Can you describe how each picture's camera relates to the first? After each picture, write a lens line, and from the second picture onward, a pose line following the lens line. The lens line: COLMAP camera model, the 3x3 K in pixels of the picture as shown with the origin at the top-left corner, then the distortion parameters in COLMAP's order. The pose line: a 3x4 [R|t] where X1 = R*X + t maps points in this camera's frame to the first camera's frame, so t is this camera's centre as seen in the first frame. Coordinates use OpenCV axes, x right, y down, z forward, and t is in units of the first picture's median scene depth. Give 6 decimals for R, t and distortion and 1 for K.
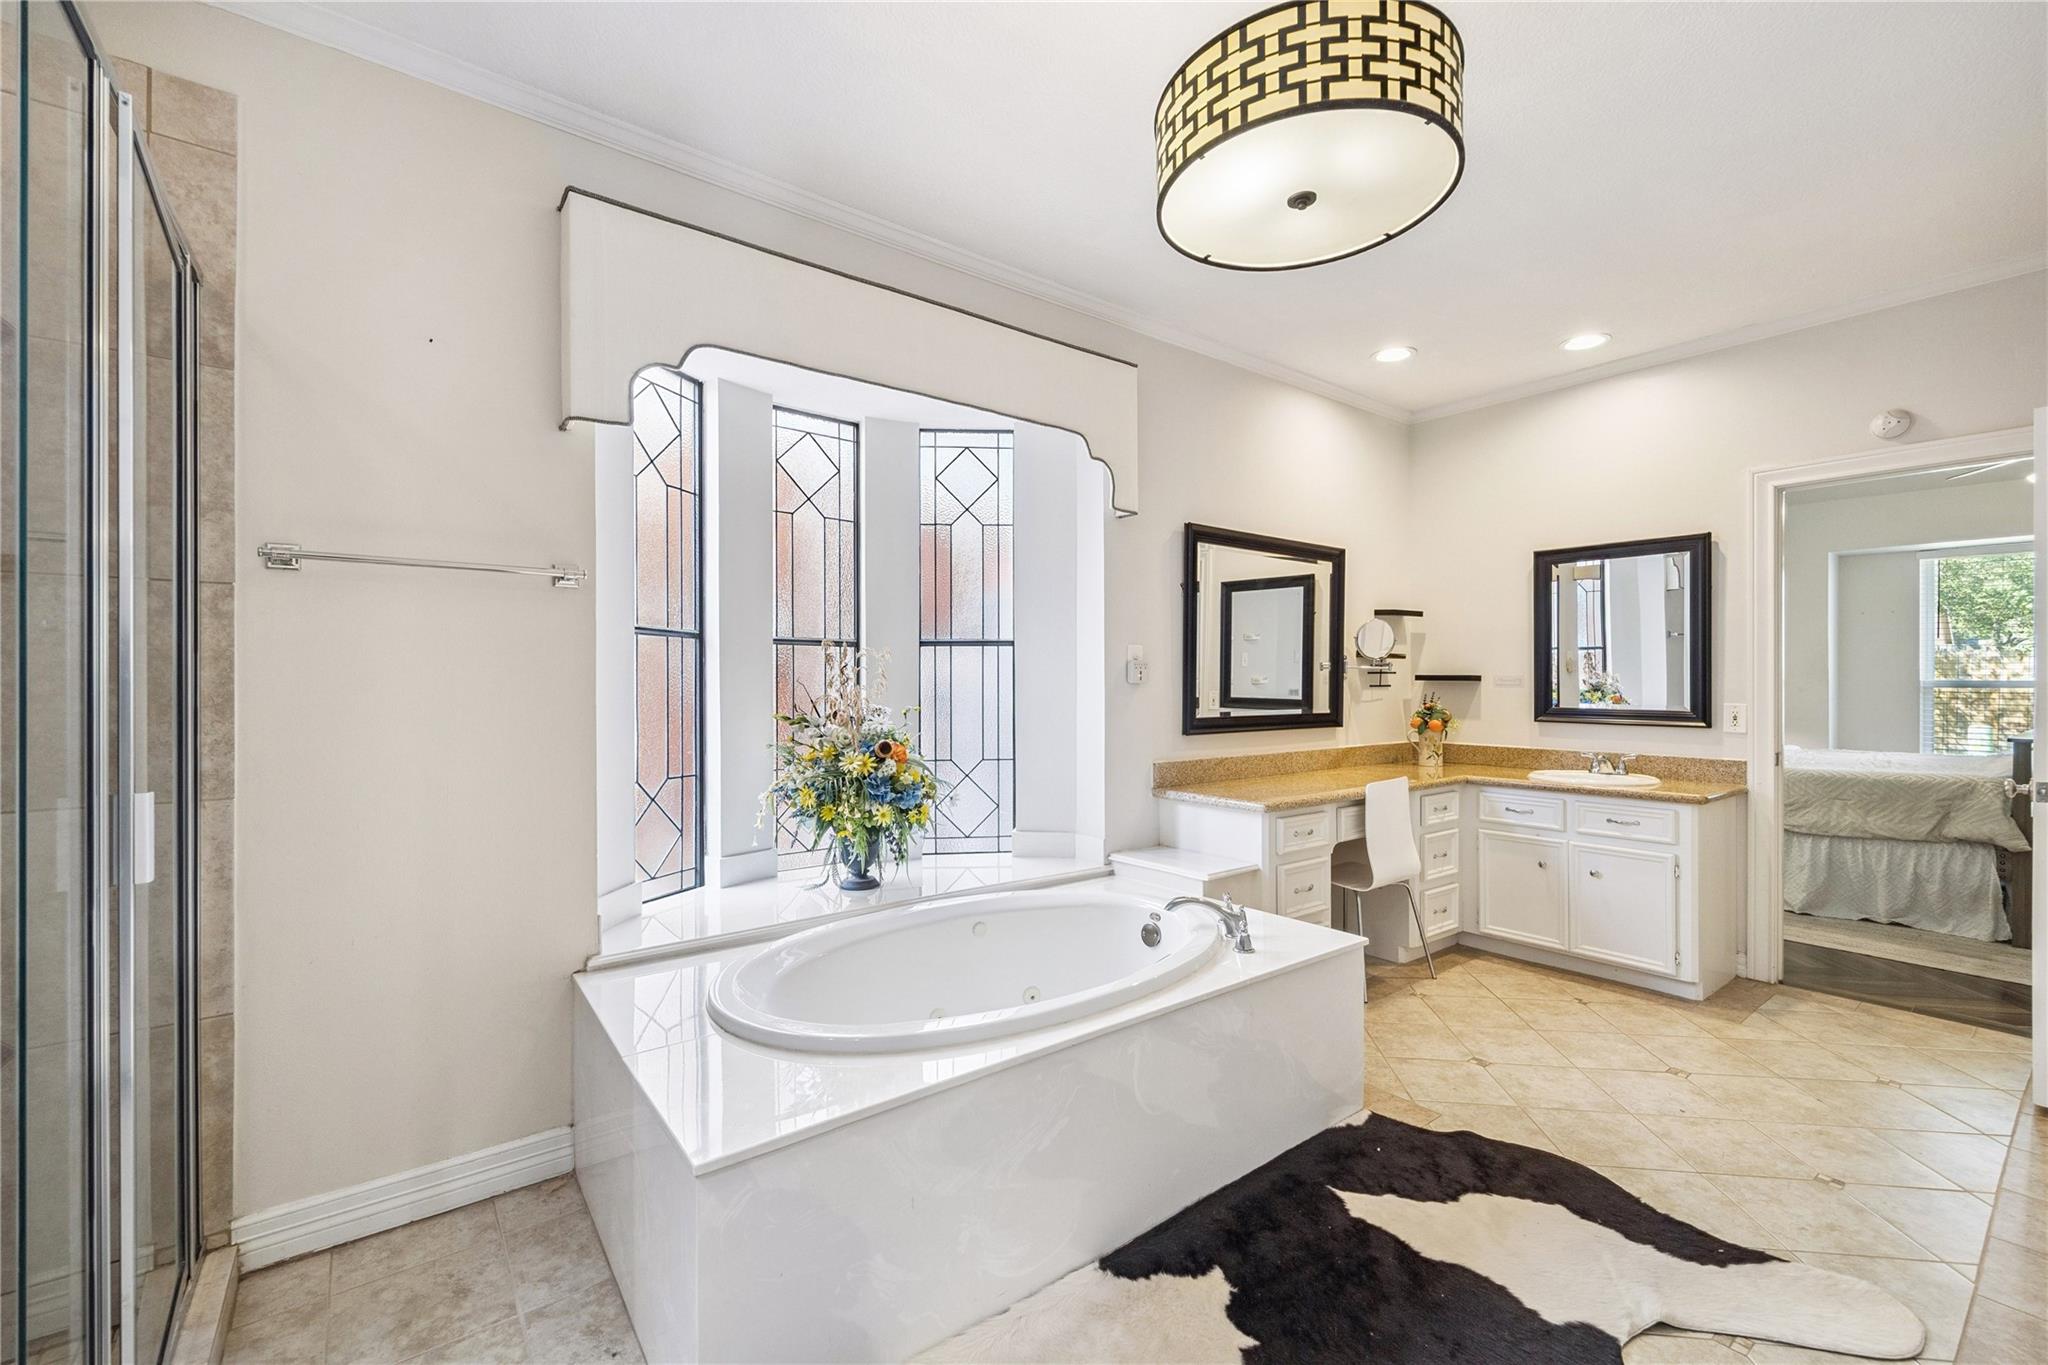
lens RADIAL K [[843.7, 0, 1020.9], [0, 843.7, 679.1], [0, 0, 1]] dist [0.002805, -0.000083]
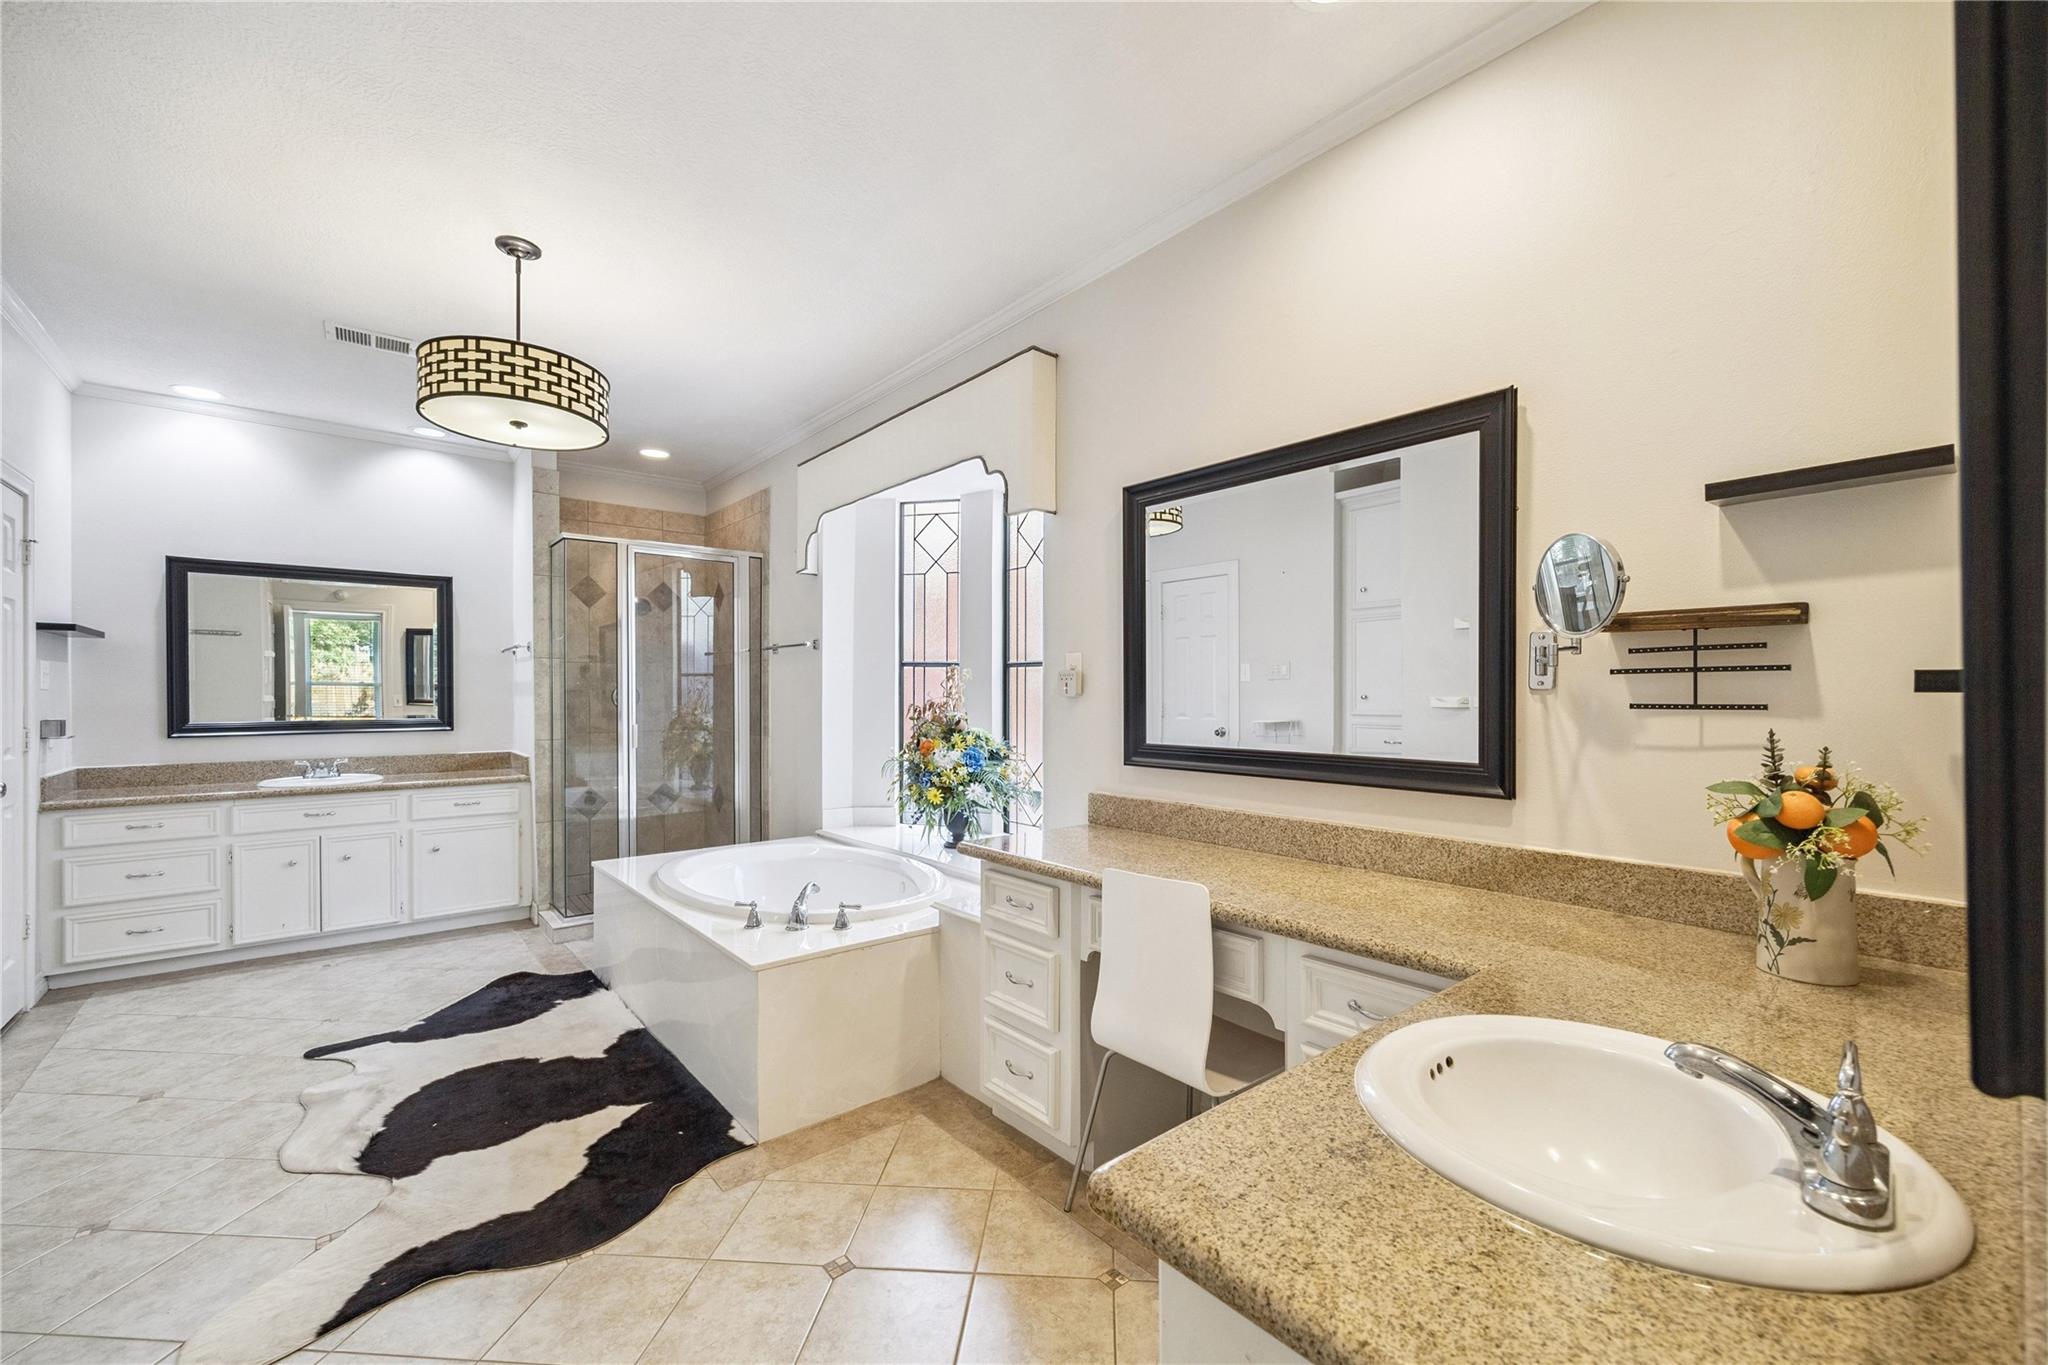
lens RADIAL K [[799.2, 0, 1021.0], [0, 799.2, 695.1], [0, 0, 1]] dist [-0.000404, -0.000054]
pose [[0.067904, 0.001904, -0.997690, 0.970932], [0.002109, 0.999996, 0.002052, 0.001938], [0.997690, -0.002244, 0.067900, 0.906992]]
